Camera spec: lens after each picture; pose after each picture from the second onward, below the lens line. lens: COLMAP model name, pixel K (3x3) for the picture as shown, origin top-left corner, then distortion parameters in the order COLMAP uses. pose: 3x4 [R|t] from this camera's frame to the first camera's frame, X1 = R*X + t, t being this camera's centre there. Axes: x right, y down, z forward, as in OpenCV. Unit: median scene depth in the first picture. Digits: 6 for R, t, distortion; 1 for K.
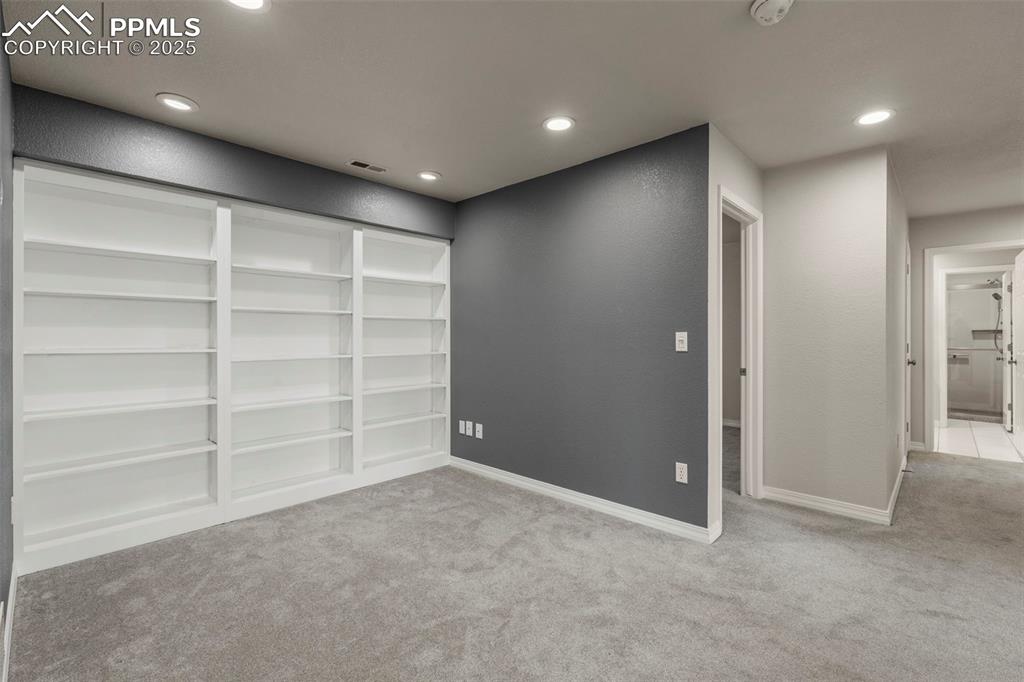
lens RADIAL K [[450.4, 0, 514.8], [0, 450.4, 335.1], [0, 0, 1]] dist [-0.003514, 0.000252]
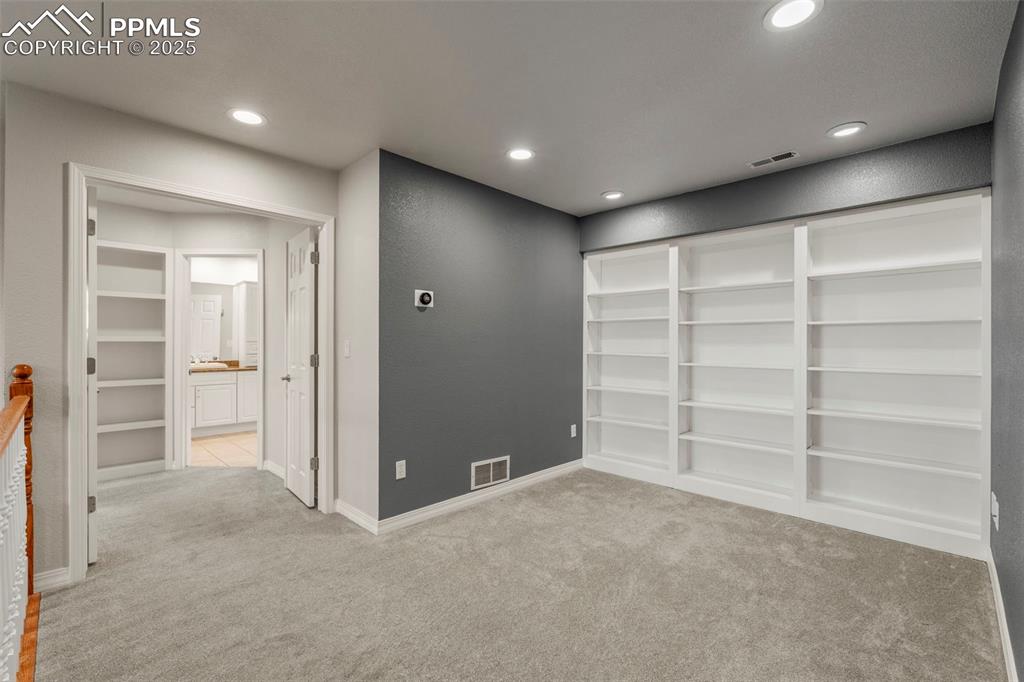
lens RADIAL K [[450.4, 0, 515.2], [0, 450.4, 345.2], [0, 0, 1]] dist [-0.003514, 0.000252]
pose [[-0.003315, 0.008512, -0.999958, 0.616419], [0.001146, 0.999963, 0.008508, -0.008903], [0.999994, -0.001118, -0.003324, 0.506958]]
